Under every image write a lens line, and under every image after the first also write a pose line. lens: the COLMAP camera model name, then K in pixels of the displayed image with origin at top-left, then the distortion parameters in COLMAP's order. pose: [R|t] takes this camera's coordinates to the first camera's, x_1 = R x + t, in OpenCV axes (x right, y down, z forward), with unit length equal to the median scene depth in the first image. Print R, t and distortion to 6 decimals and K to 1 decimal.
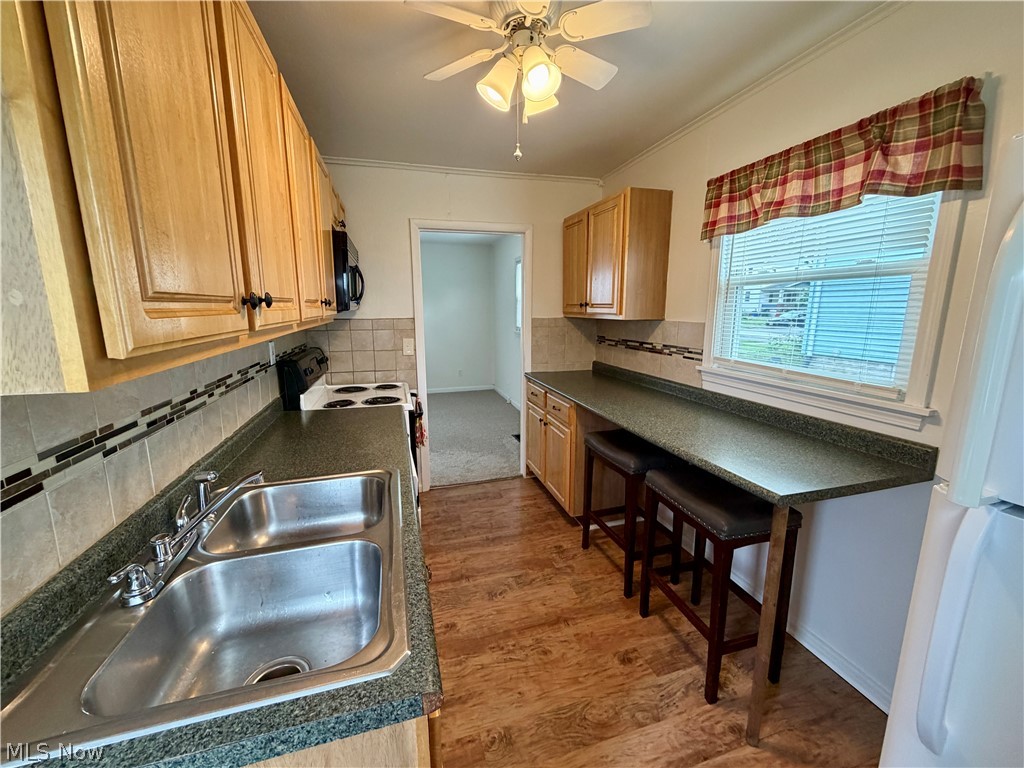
lens RADIAL K [[409.1, 0, 511.0], [0, 409.1, 381.7], [0, 0, 1]] dist [0.003873, 0.000345]
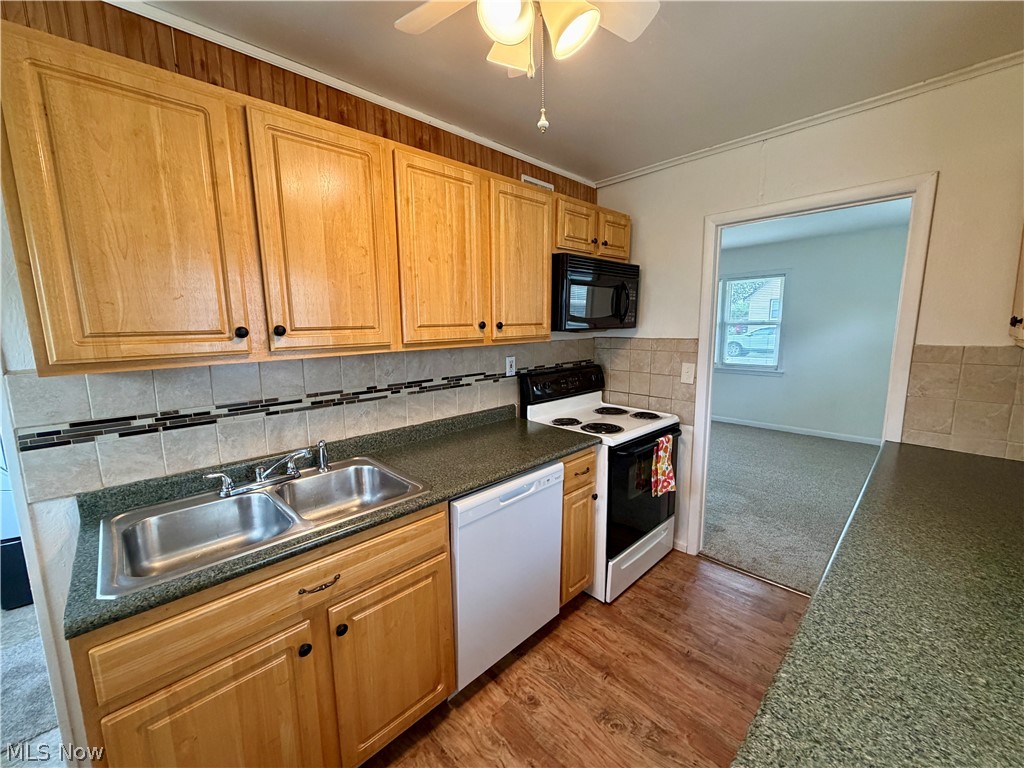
lens RADIAL K [[409.1, 0, 511.0], [0, 409.1, 379.9], [0, 0, 1]] dist [0.003873, 0.000345]
pose [[0.468042, 0.119937, -0.875530, 0.563644], [-0.147803, 0.987416, 0.056251, -0.120828], [0.871258, 0.103079, 0.479879, 0.542639]]
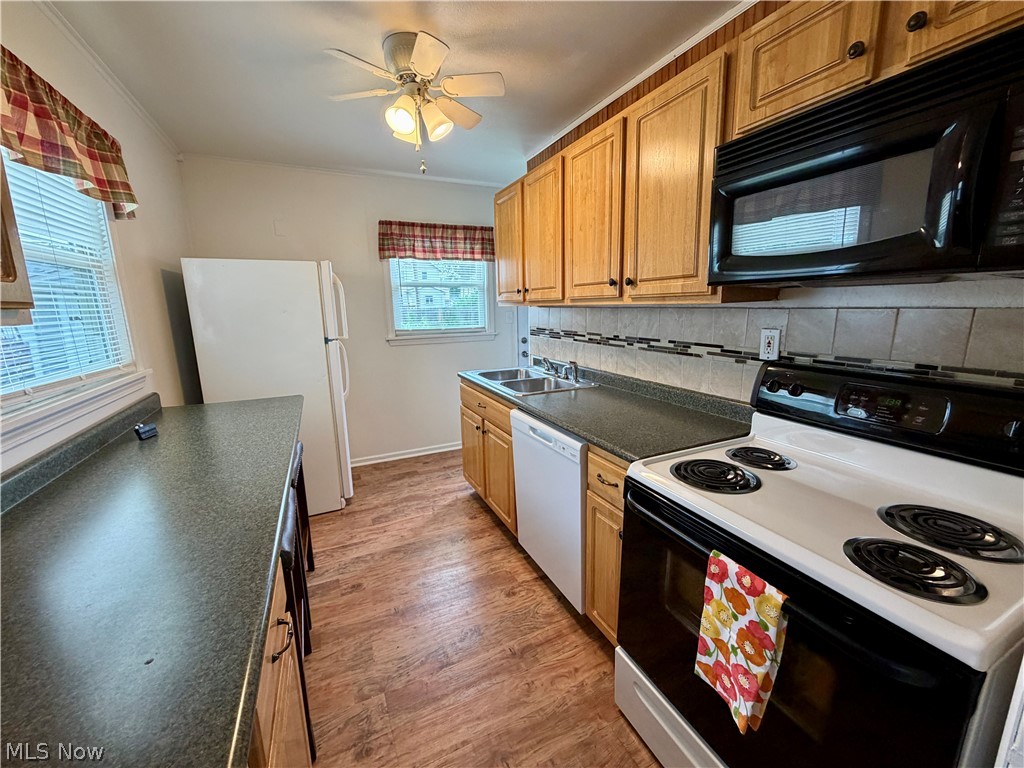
lens RADIAL K [[409.1, 0, 512.0], [0, 409.1, 381.9], [0, 0, 1]] dist [0.003873, 0.000345]
pose [[-0.987502, 0.049615, -0.149591, -0.023022], [-0.007974, 0.932209, 0.361833, -0.331839], [0.157402, 0.358504, -0.920163, 2.006528]]
